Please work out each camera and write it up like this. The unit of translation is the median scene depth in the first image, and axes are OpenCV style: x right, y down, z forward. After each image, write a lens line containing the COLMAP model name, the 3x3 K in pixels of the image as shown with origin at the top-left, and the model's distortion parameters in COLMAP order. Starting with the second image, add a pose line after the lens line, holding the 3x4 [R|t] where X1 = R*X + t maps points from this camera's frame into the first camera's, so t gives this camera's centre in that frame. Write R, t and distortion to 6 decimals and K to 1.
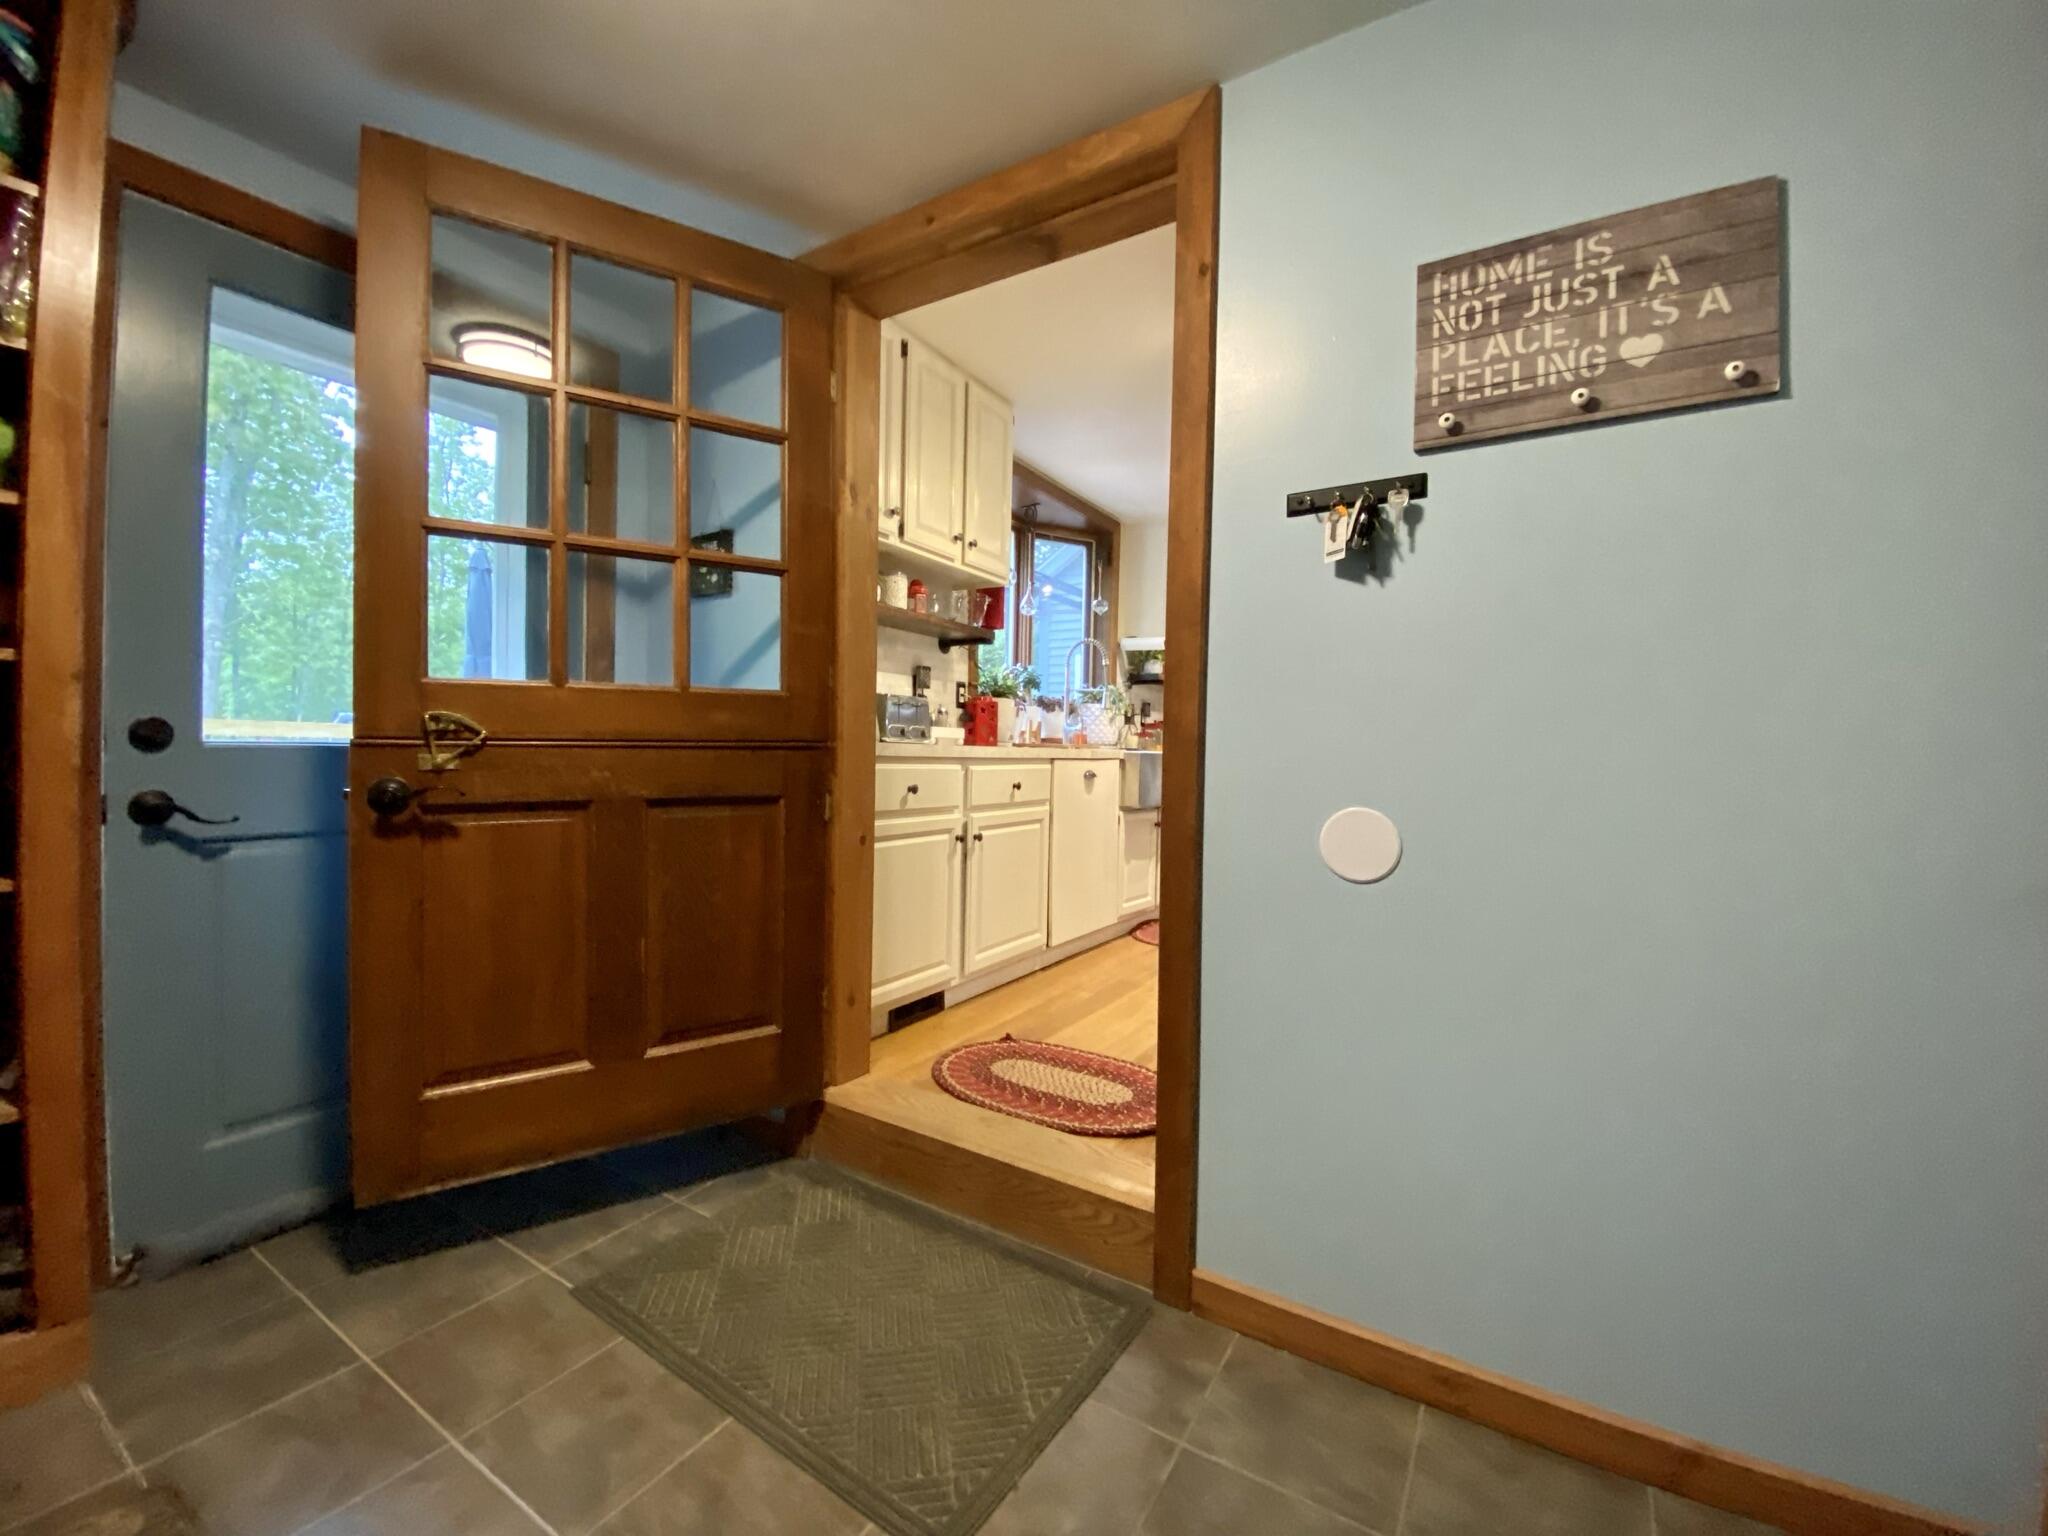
lens RADIAL K [[835.5, 0, 1020.7], [0, 835.5, 759.5], [0, 0, 1]] dist [-0.004404, -0.001073]
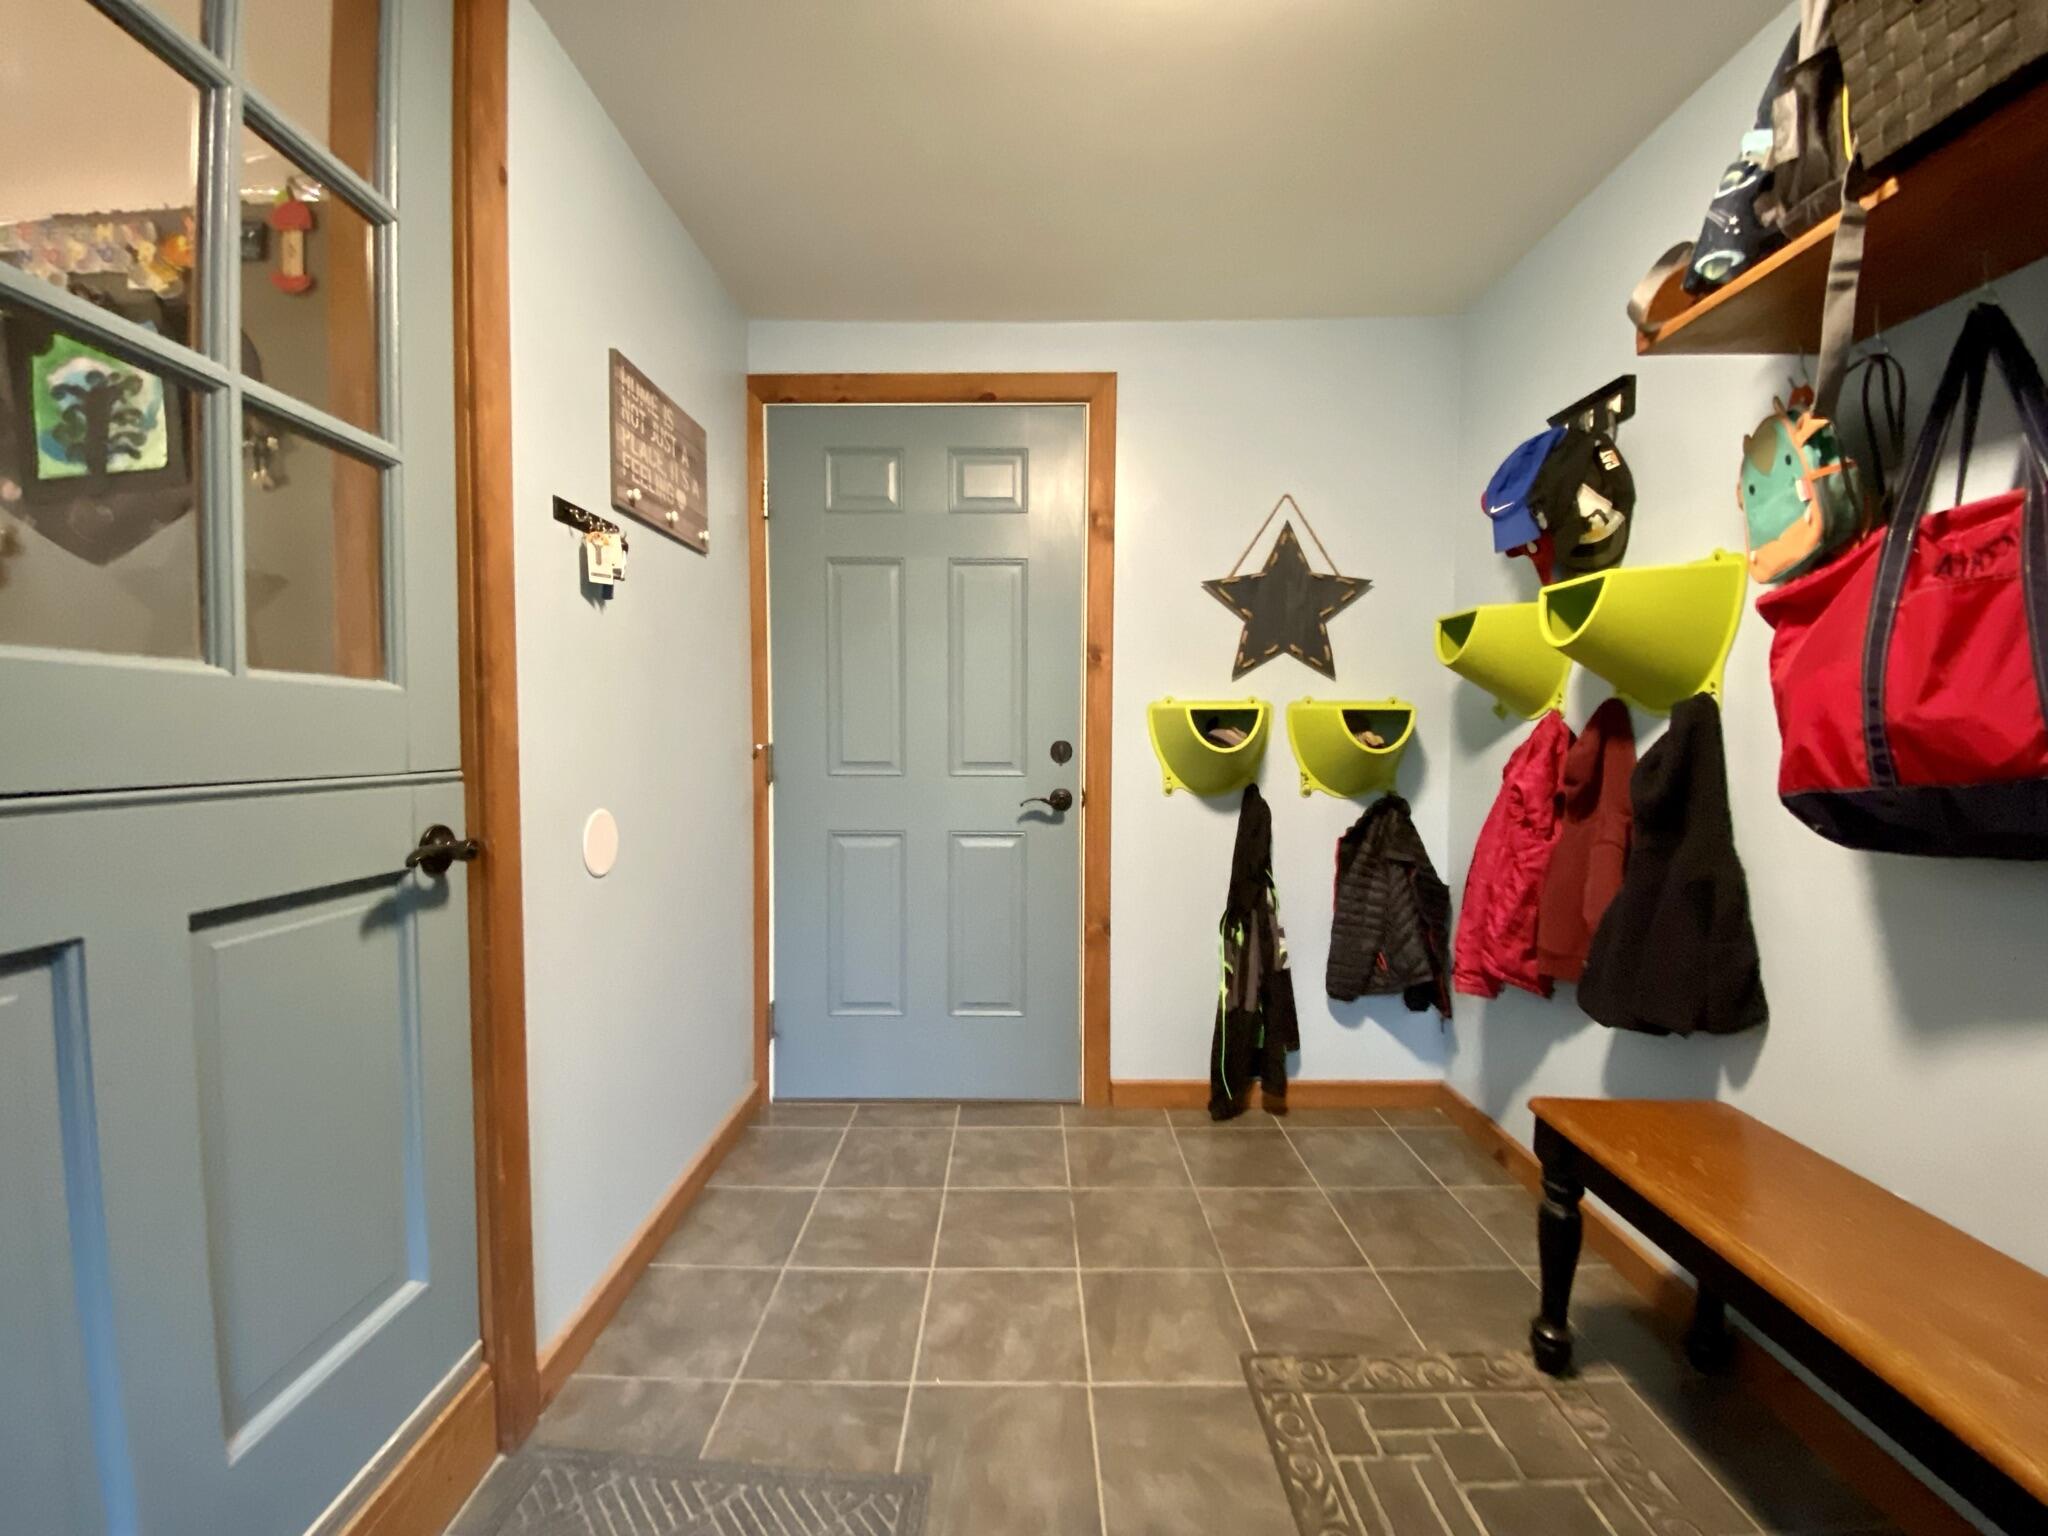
lens RADIAL K [[835.5, 0, 1023.2], [0, 835.5, 760.7], [0, 0, 1]] dist [-0.004404, -0.001073]
pose [[-0.526112, -0.039876, 0.849480, -0.873315], [0.006225, 0.998693, 0.050735, -0.061102], [-0.850392, 0.031980, -0.525176, 1.159816]]
